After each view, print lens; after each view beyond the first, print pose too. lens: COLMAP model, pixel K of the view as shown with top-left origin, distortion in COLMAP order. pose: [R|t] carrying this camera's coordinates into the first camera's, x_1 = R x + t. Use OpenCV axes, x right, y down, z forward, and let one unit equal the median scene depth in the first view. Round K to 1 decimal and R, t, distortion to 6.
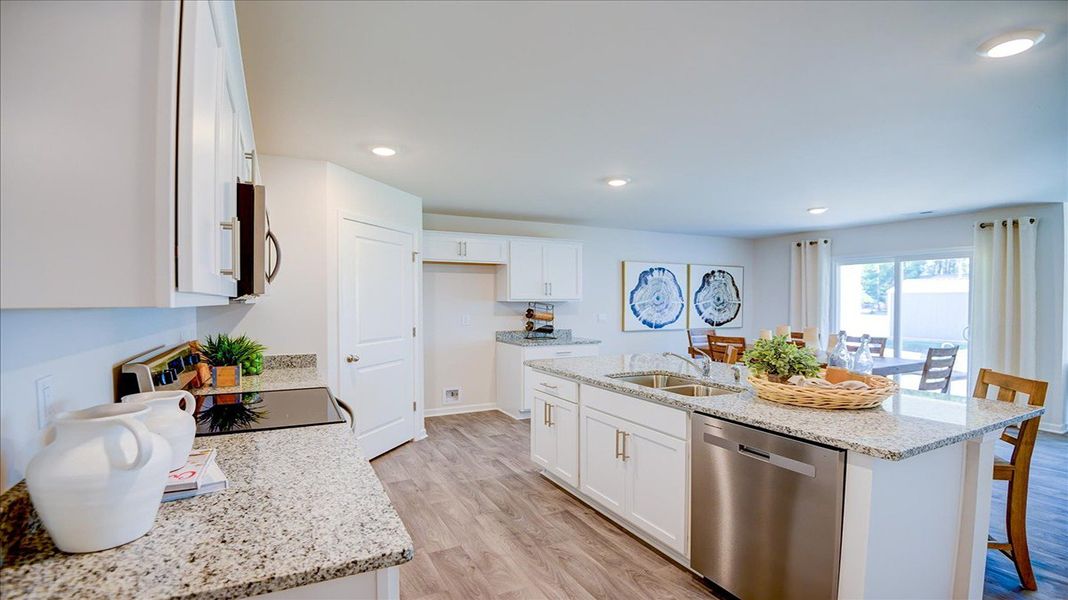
lens RADIAL K [[508.5, 0, 532.9], [0, 508.5, 298.7], [0, 0, 1]] dist [-0.033084, -0.003318]
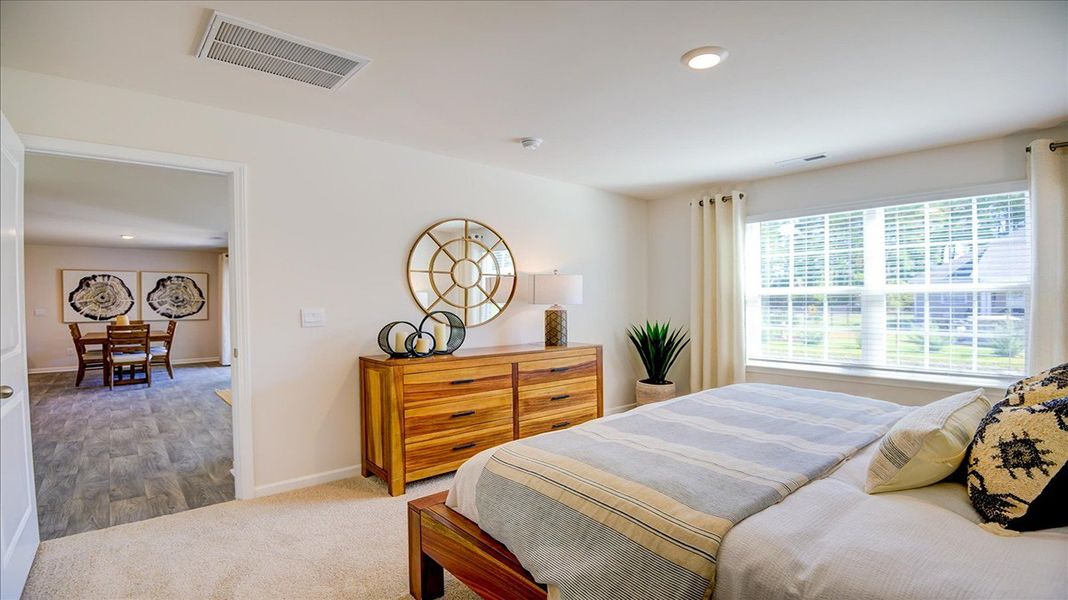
lens RADIAL K [[508.5, 0, 514.2], [0, 508.5, 305.2], [0, 0, 1]] dist [-0.033084, -0.003318]
pose [[0.981394, -0.012100, 0.191622, 1.069047], [0.010876, 0.999913, 0.007436, 0.021409], [-0.191695, -0.005214, 0.981441, -0.490367]]
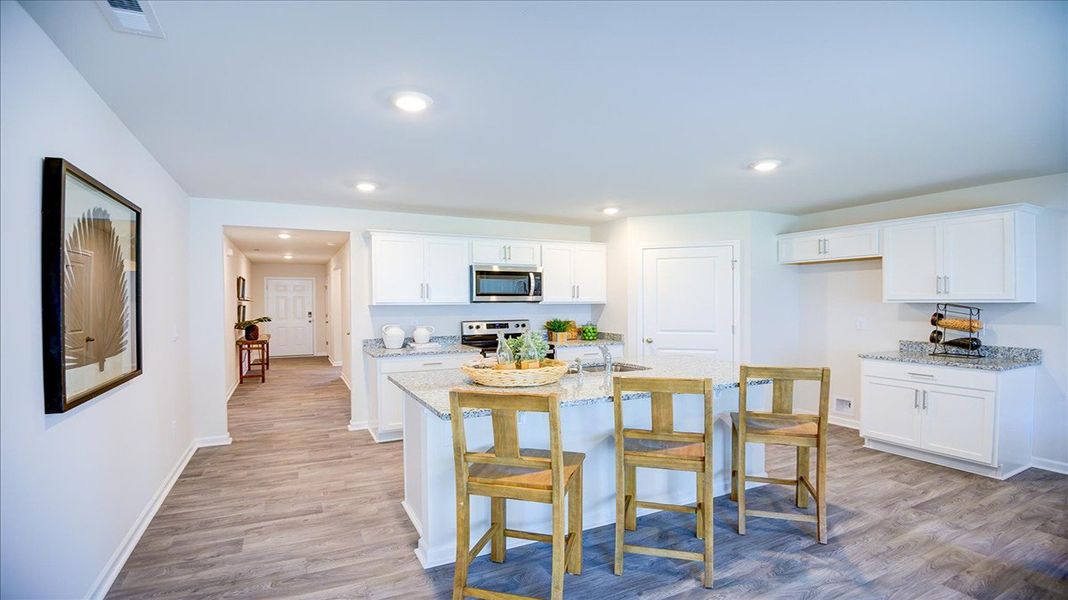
lens RADIAL K [[508.5, 0, 524.0], [0, 508.5, 305.6], [0, 0, 1]] dist [-0.033084, -0.003318]
pose [[-0.030202, 0.005523, -0.999529, 0.619377], [0.002829, 0.999981, 0.005440, 0.003182], [0.999540, -0.002663, -0.030217, 0.371531]]
